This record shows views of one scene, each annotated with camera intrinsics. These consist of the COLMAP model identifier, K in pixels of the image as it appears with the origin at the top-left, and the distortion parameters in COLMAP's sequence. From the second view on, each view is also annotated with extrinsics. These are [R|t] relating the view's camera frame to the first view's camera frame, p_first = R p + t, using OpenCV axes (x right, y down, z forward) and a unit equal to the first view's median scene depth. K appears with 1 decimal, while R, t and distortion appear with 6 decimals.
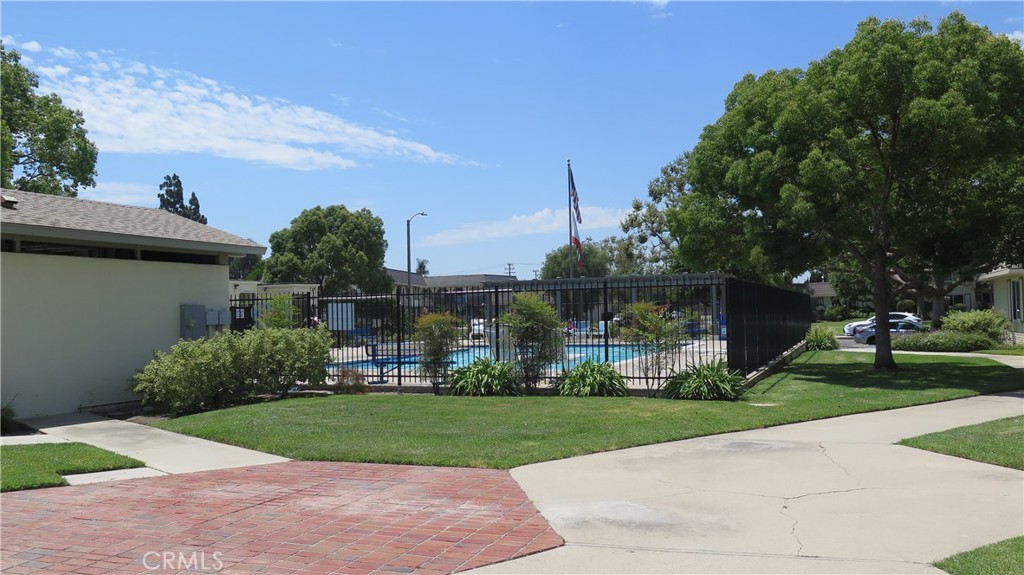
lens RADIAL K [[886.4, 0, 518.2], [0, 886.4, 284.7], [0, 0, 1]] dist [0.042782, 0.001608]
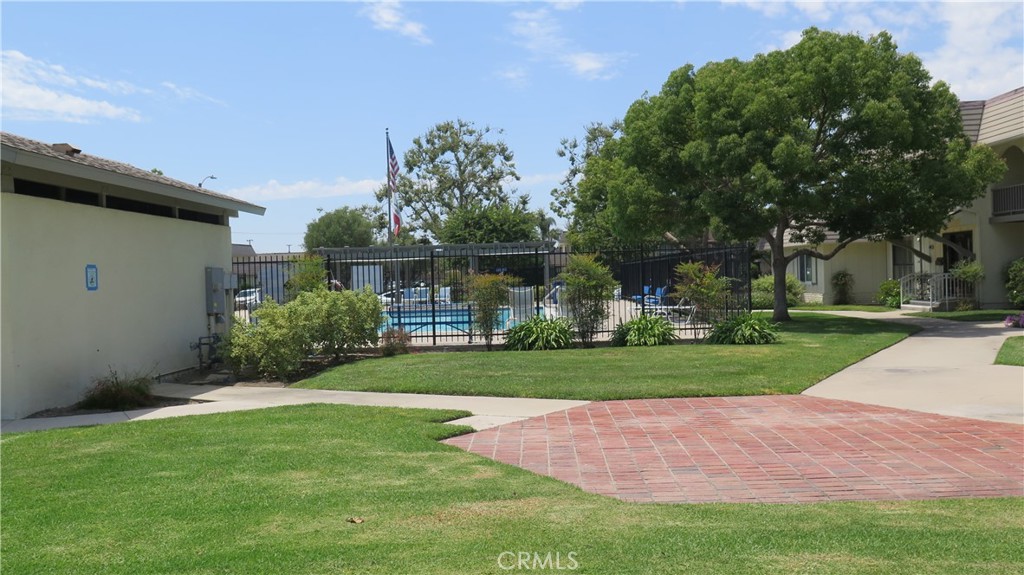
lens RADIAL K [[886.5, 0, 510.9], [0, 886.5, 292.2], [0, 0, 1]] dist [0.037899, -0.001815]
pose [[0.936950, -0.011486, 0.349273, -0.400460], [-0.002842, 0.999176, 0.040481, 0.009716], [-0.349451, -0.038921, 0.936146, 0.004918]]
